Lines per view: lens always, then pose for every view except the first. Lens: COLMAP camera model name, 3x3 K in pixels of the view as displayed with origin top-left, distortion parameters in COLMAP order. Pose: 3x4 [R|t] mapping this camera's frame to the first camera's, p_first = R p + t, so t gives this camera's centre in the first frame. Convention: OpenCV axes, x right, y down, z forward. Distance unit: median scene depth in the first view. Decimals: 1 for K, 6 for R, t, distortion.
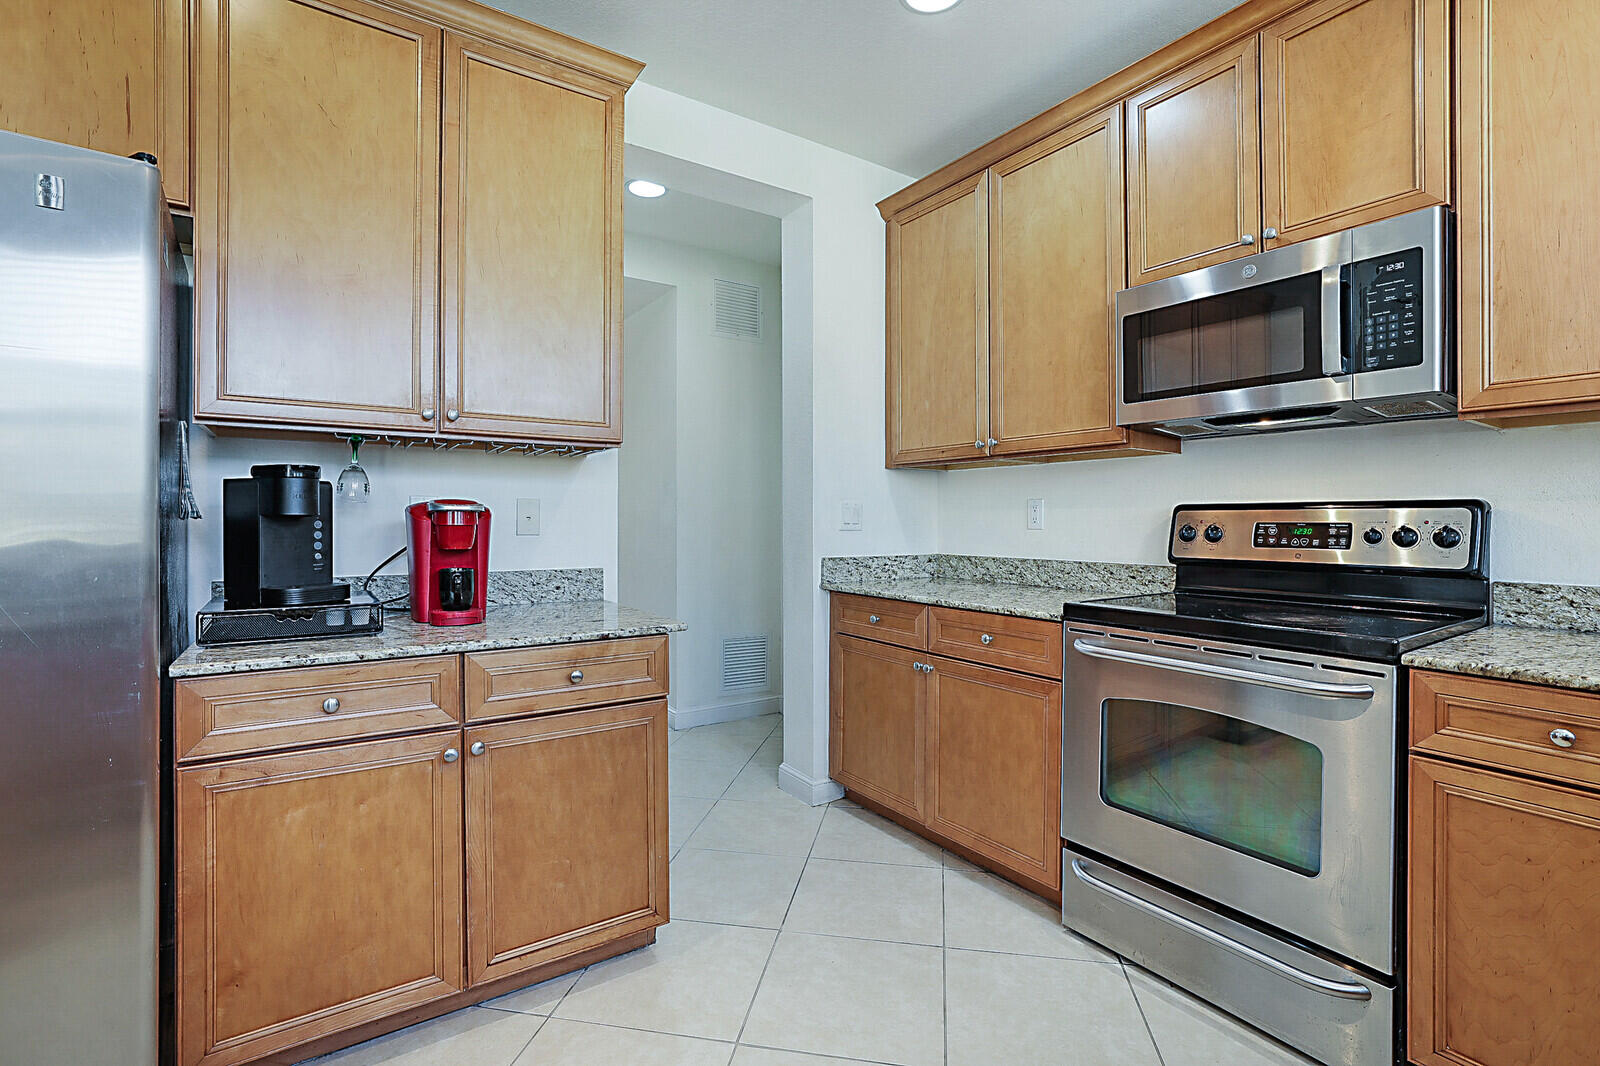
lens RADIAL K [[728.0, 0, 797.9], [0, 728.0, 519.4], [0, 0, 1]] dist [-0.002761, 0.000892]
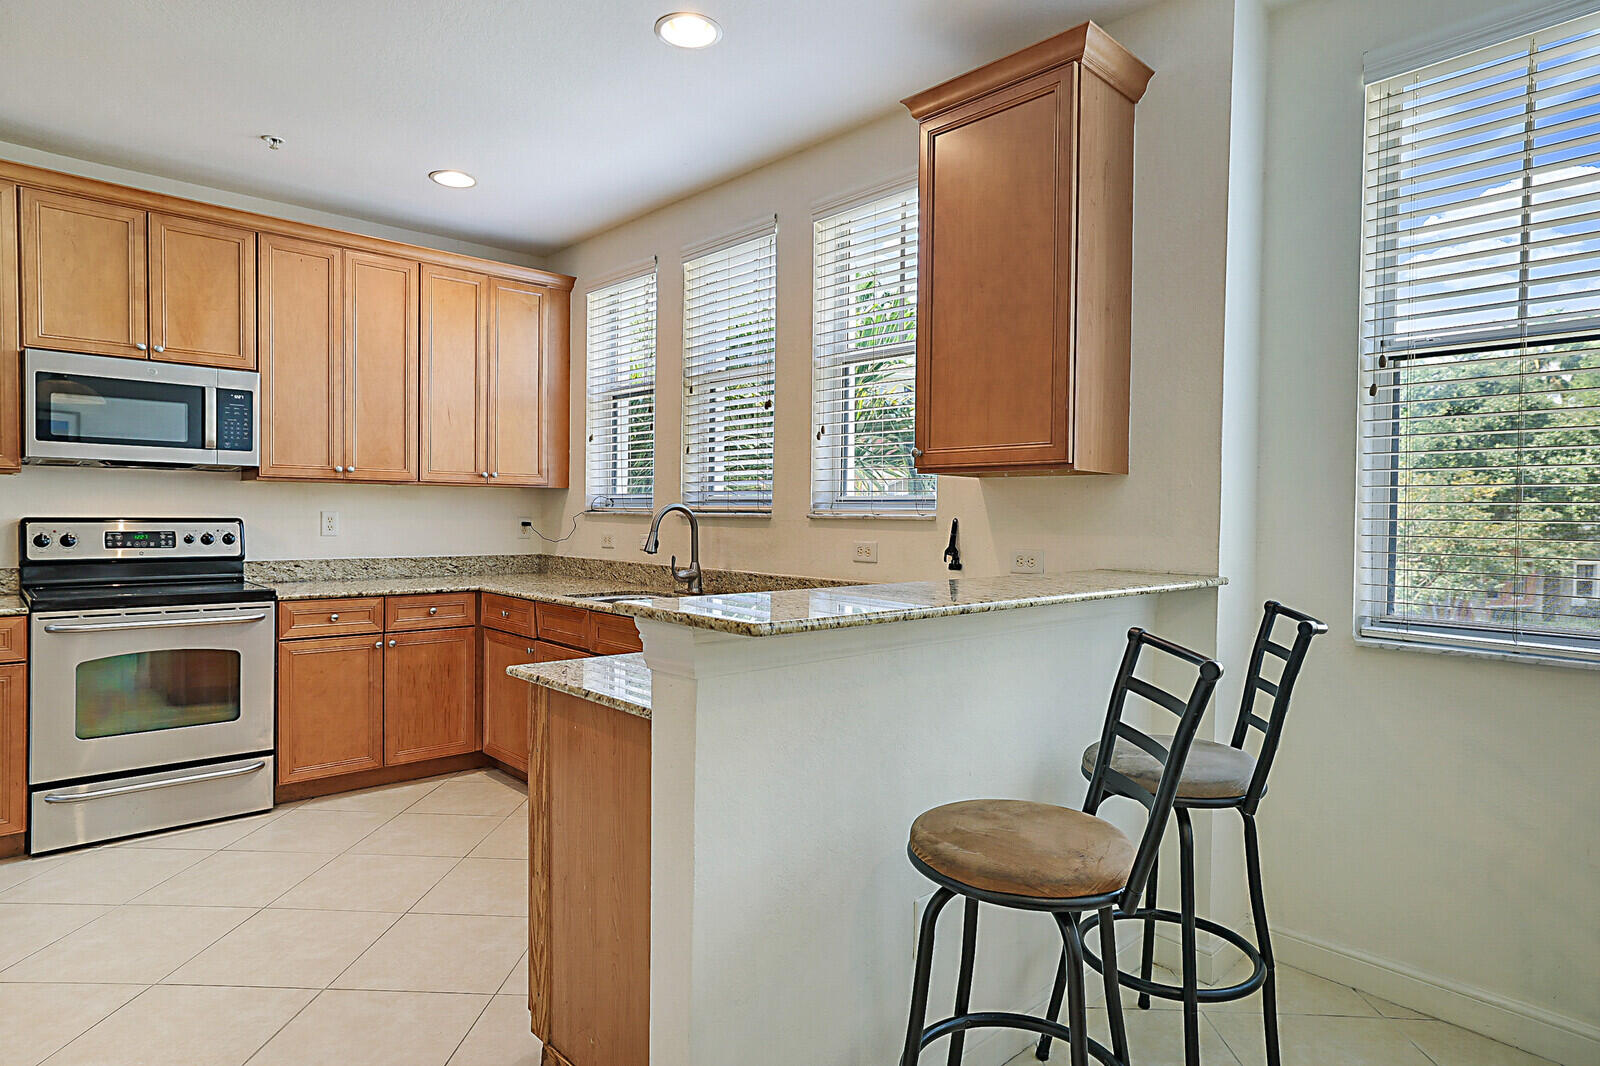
lens RADIAL K [[915.0, 0, 805.1], [0, 915.0, 530.3], [0, 0, 1]] dist [-0.015232, 0.016898]
pose [[-0.143168, -0.020461, 0.989487, -1.468313], [-0.010224, 0.999763, 0.019194, -0.051173], [-0.989646, -0.007369, -0.143343, -0.101745]]
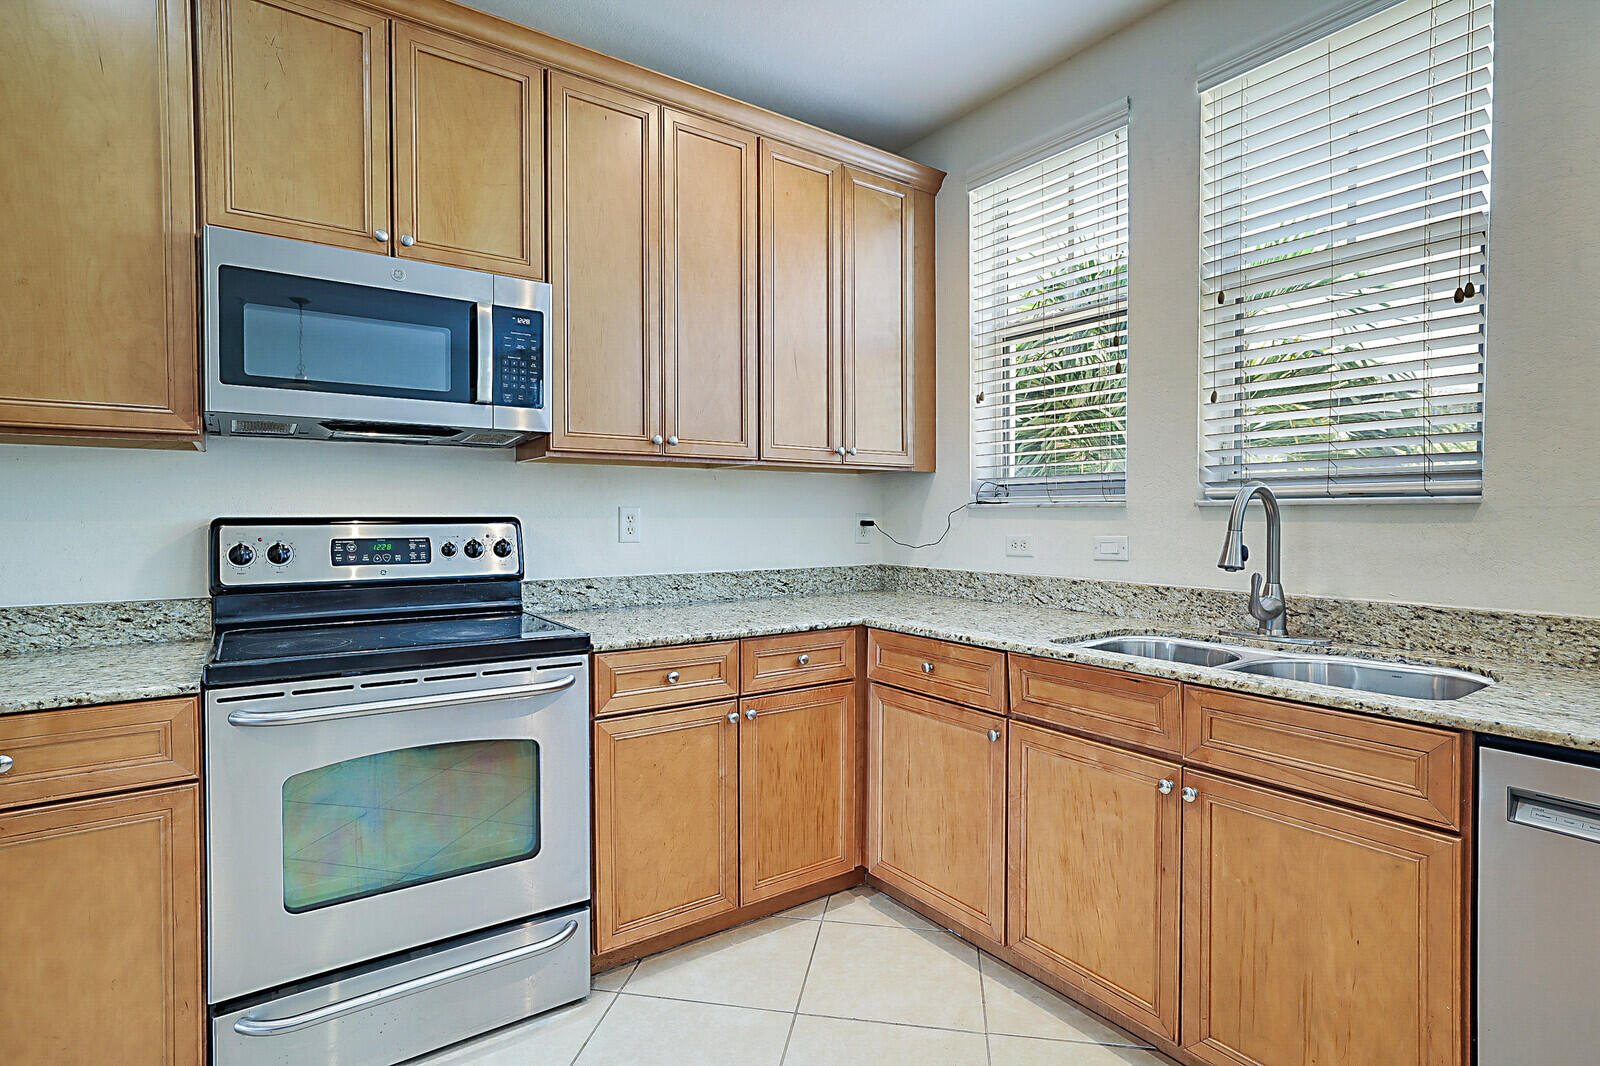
lens RADIAL K [[788.3, 0, 804.3], [0, 788.3, 535.1], [0, 0, 1]] dist [-0.024961, 0.004795]
pose [[-0.014621, -0.023323, 0.999621, -0.392130], [0.001632, 0.999726, 0.023349, -0.024939], [-0.999892, 0.001973, -0.014579, 0.474412]]
